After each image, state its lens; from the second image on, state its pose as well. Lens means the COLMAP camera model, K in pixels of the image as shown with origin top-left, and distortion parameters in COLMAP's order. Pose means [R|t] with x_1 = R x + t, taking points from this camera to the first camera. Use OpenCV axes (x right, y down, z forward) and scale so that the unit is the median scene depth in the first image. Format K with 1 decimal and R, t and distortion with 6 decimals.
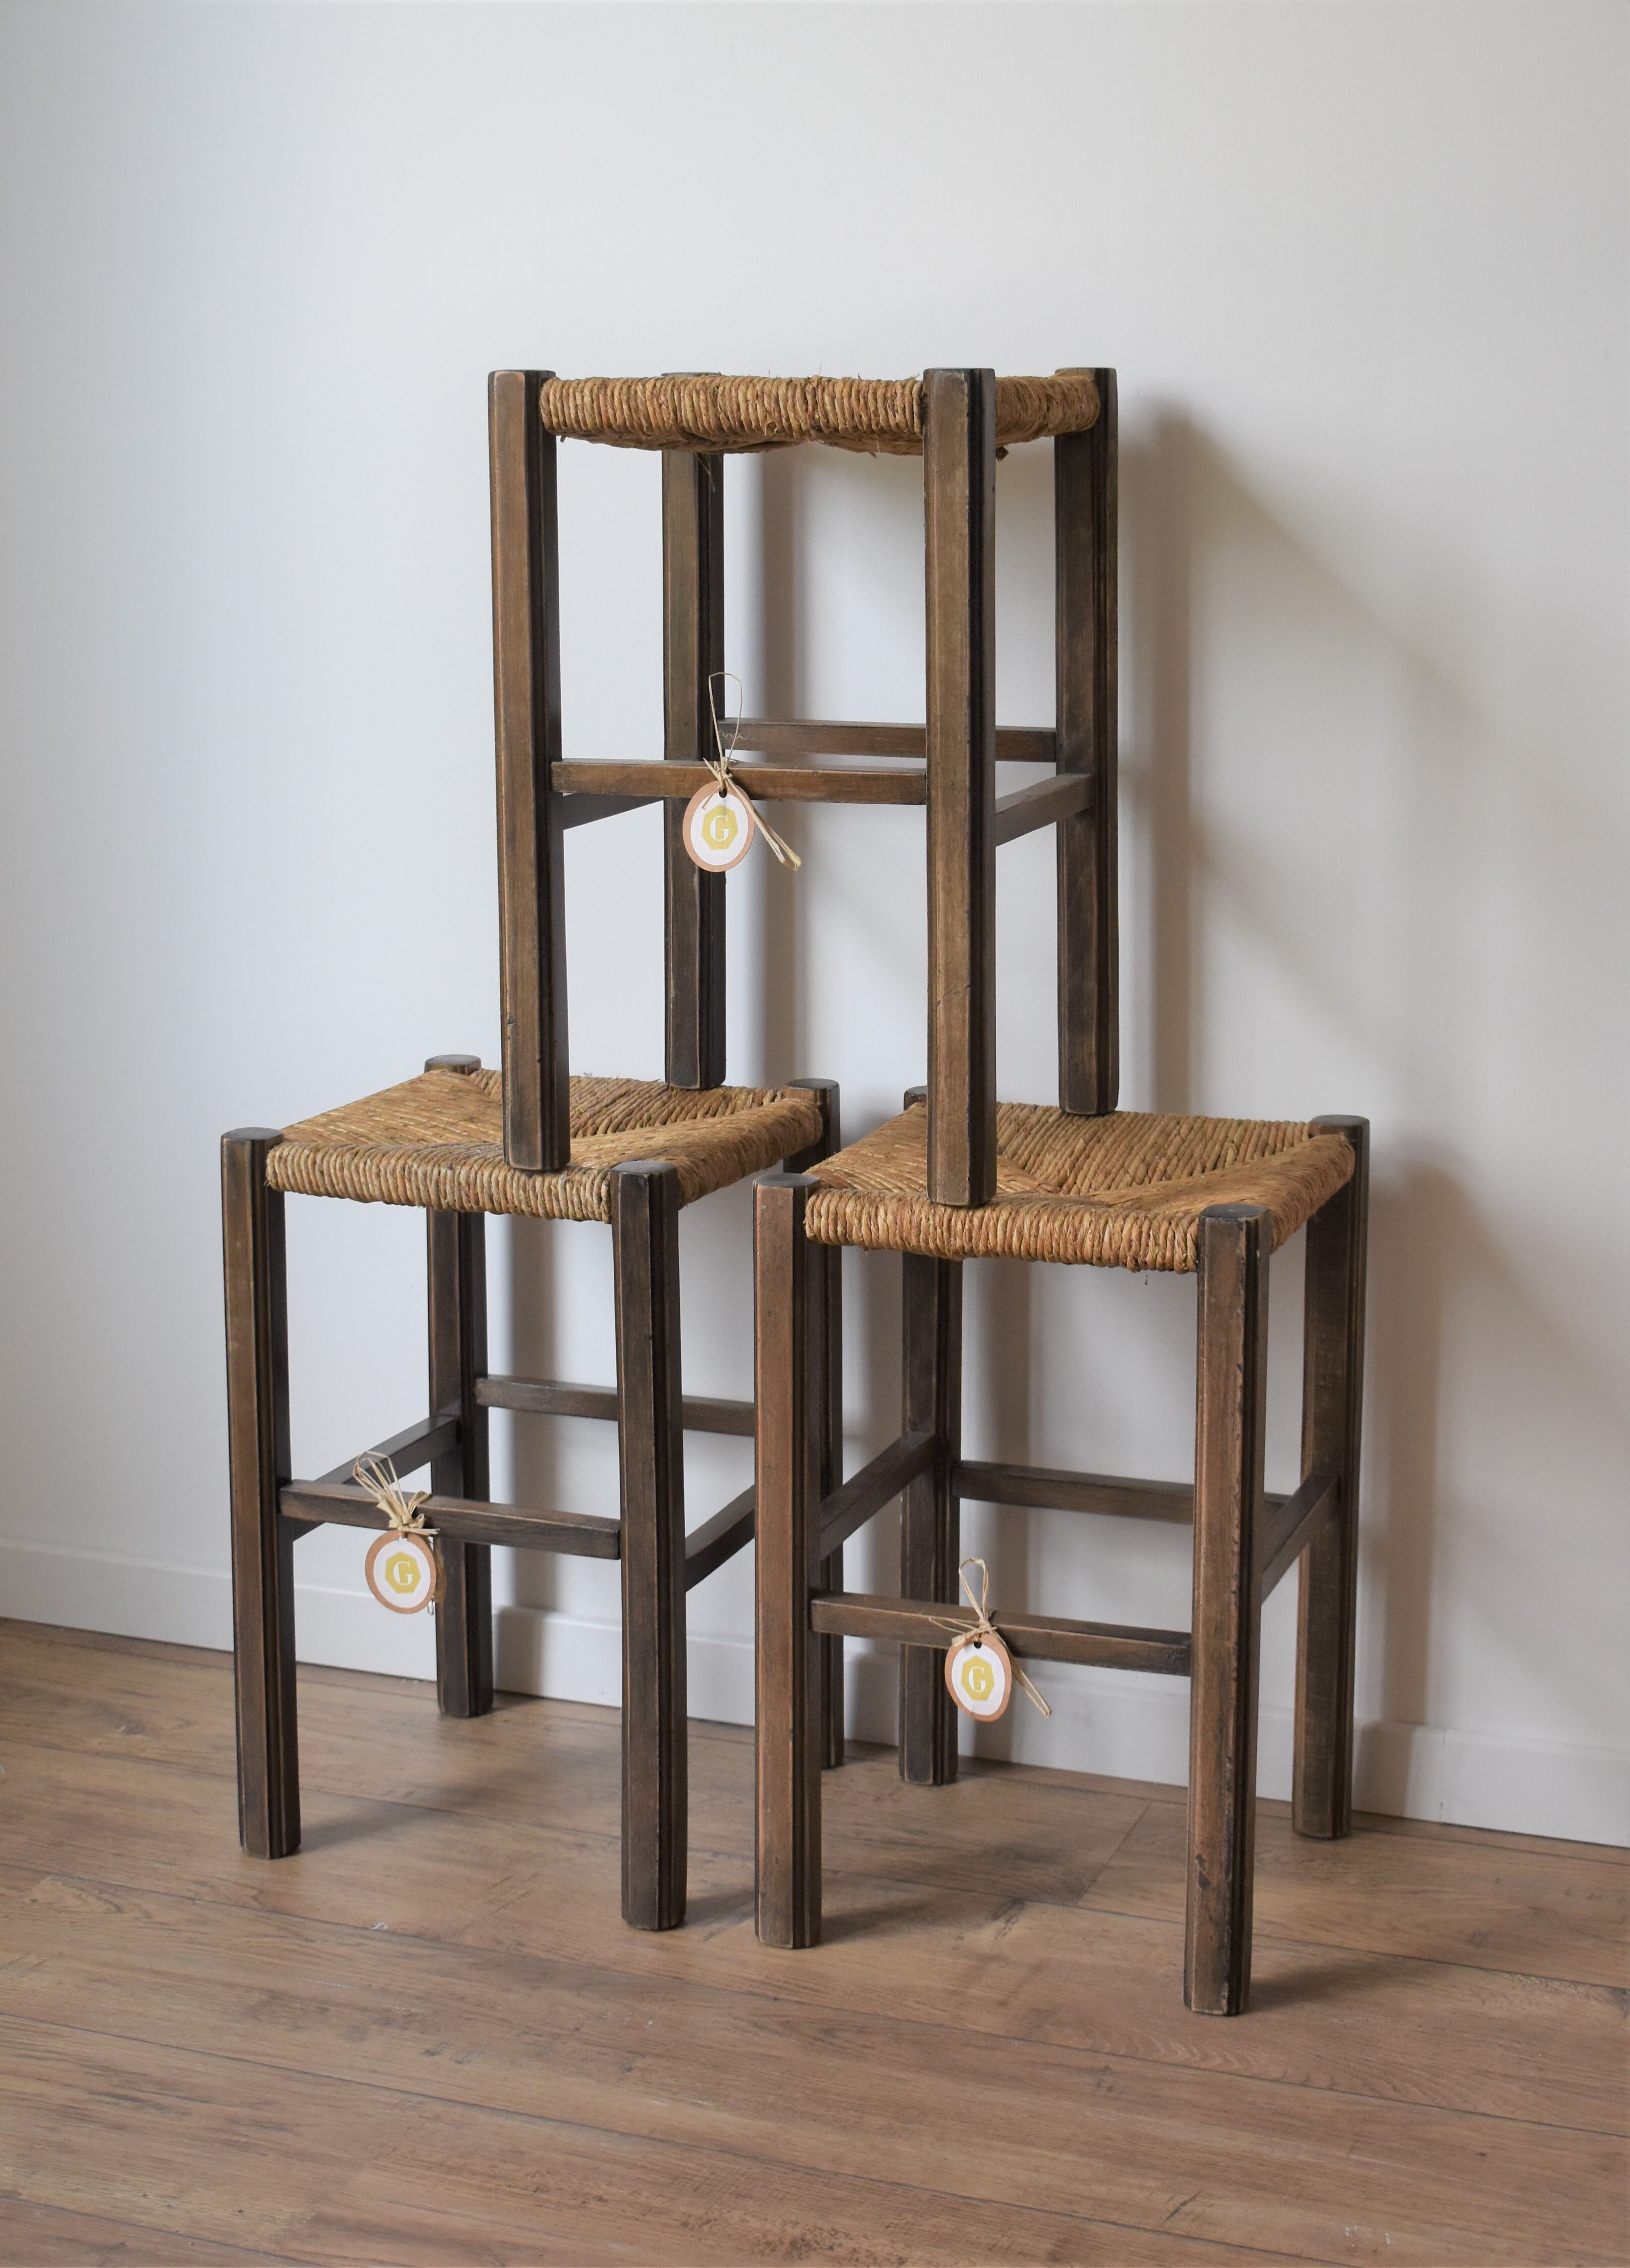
lens RADIAL K [[3569.5, 0, 784.4], [0, 3569.5, 1027.5], [0, 0, 1]] dist [-0.063415, 0.000000]
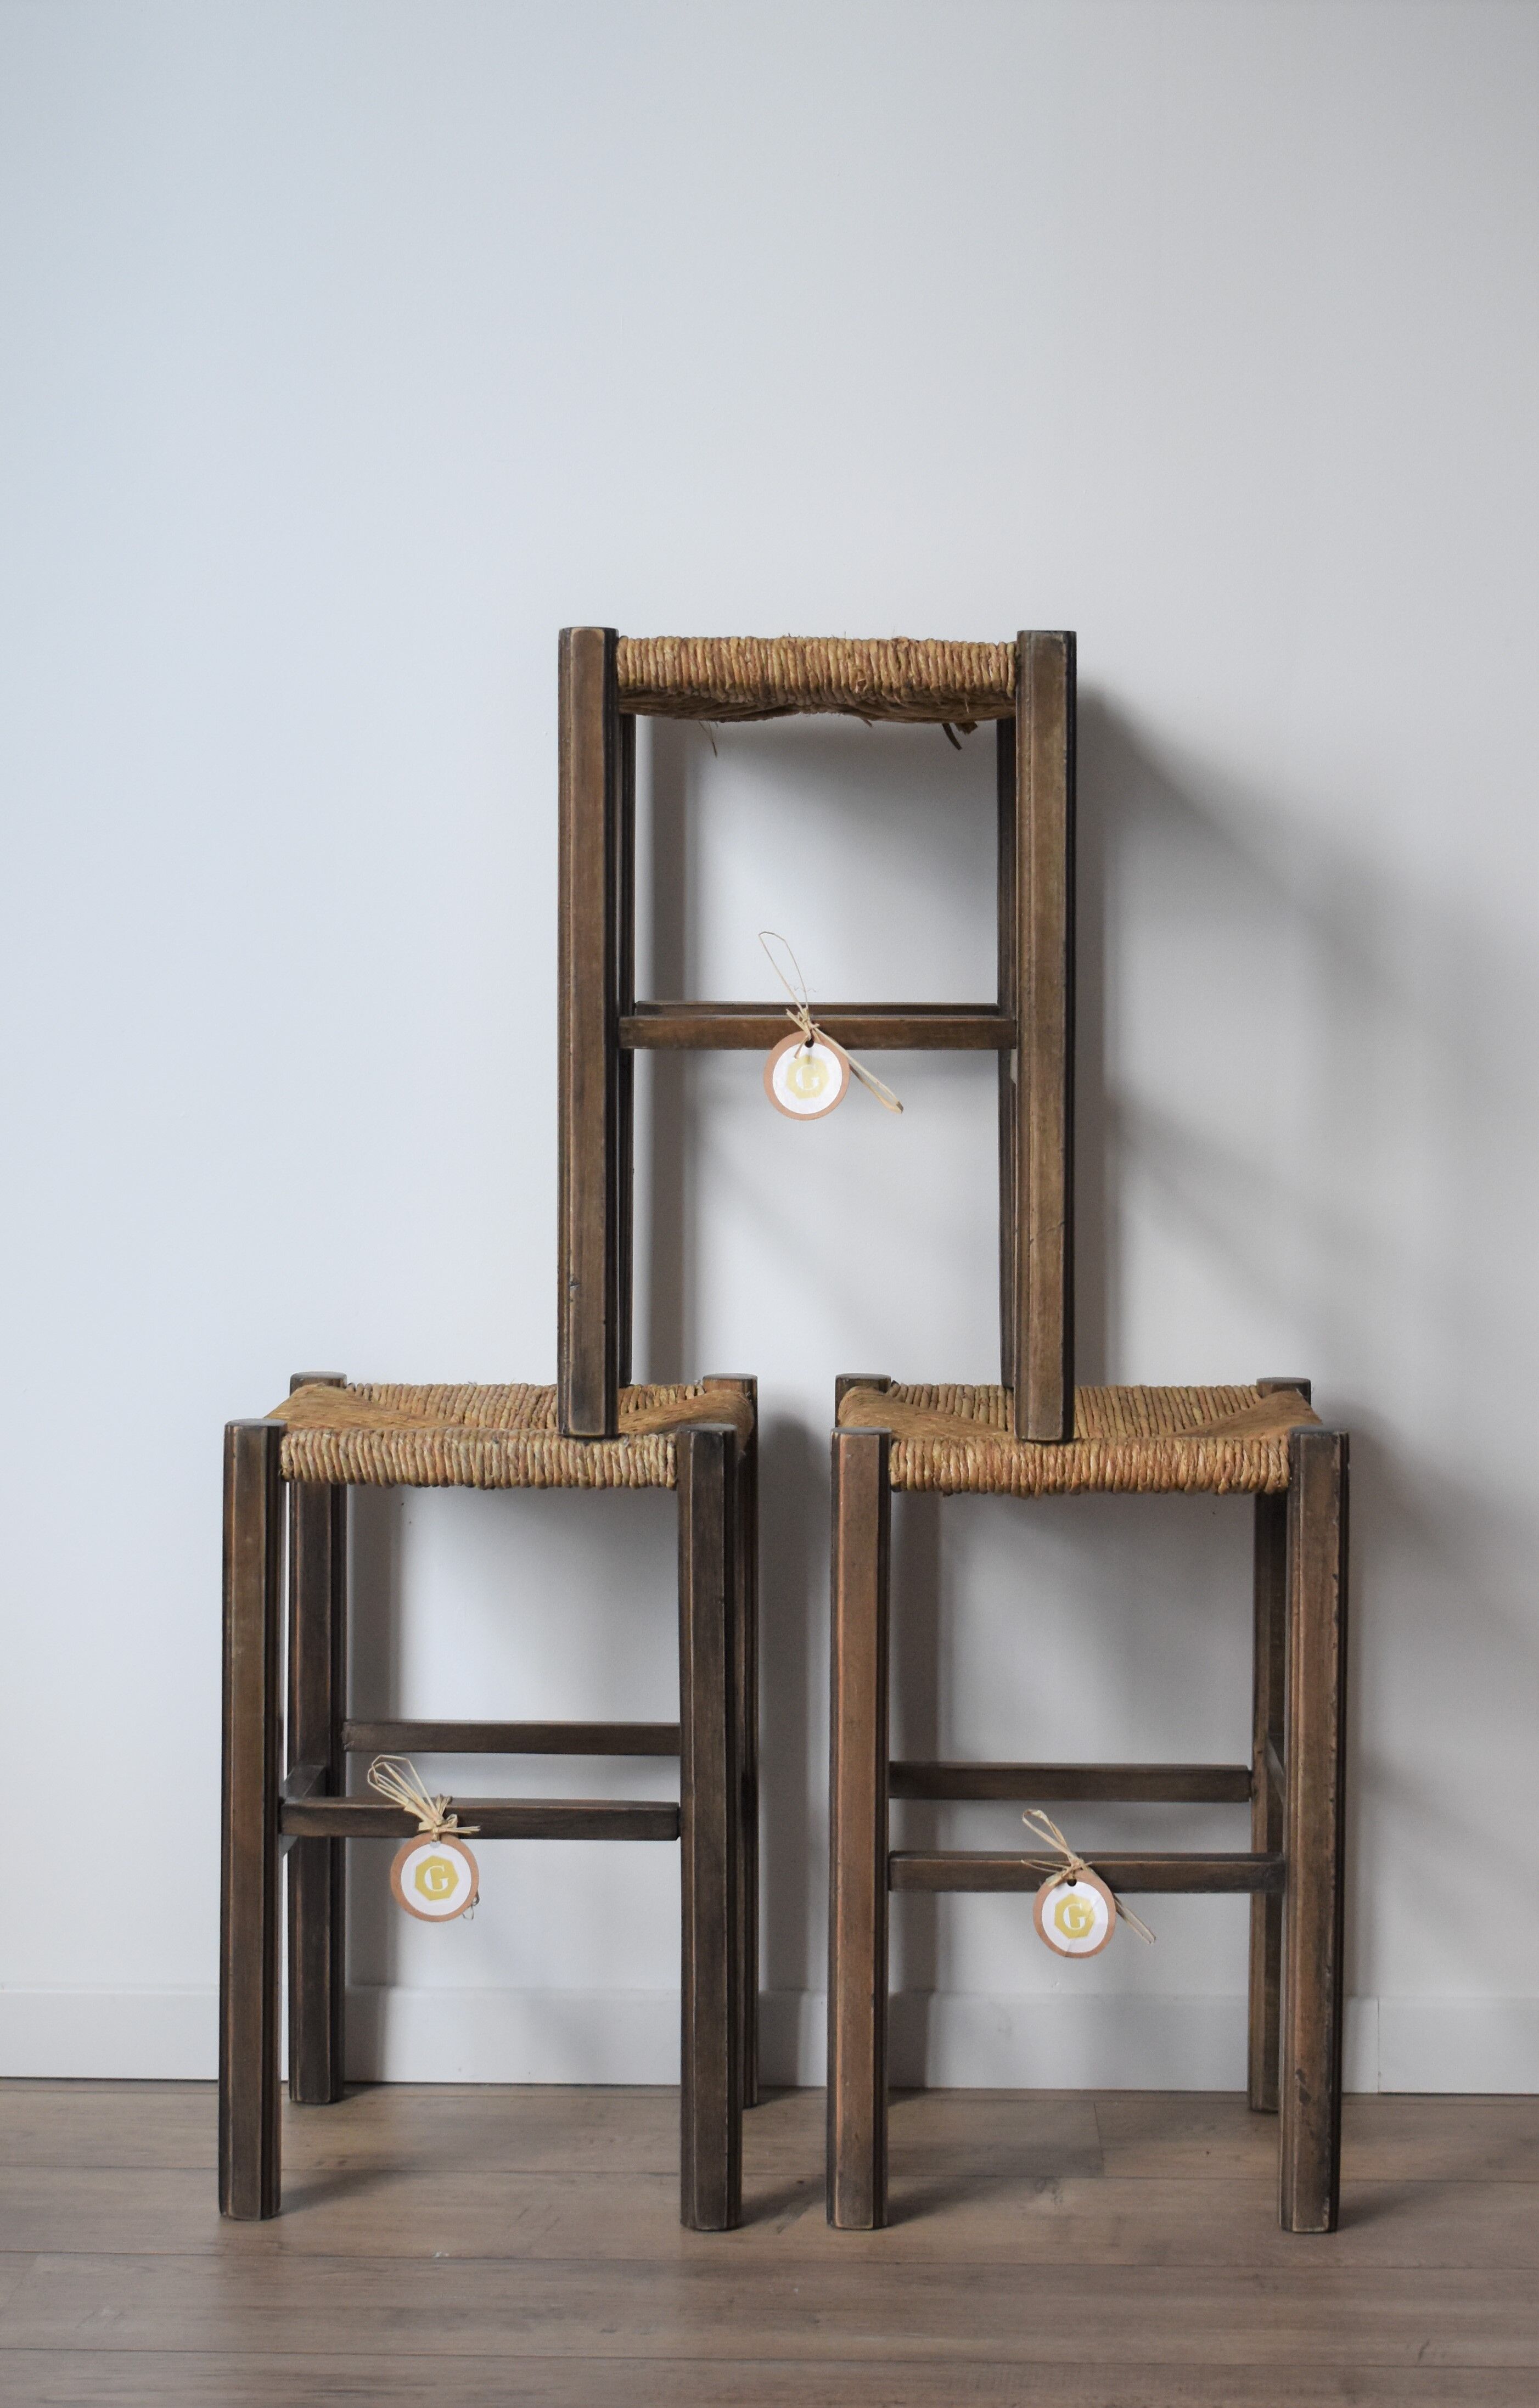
lens RADIAL K [[4830.6, 0, 817.2], [0, 4830.6, 1169.6], [0, 0, 1]] dist [-0.033039, 0.000000]
pose [[0.938703, -0.012342, 0.344507, -0.483047], [0.051463, 0.993178, -0.104642, 0.112558], [-0.340865, 0.115957, 0.932934, -0.273760]]
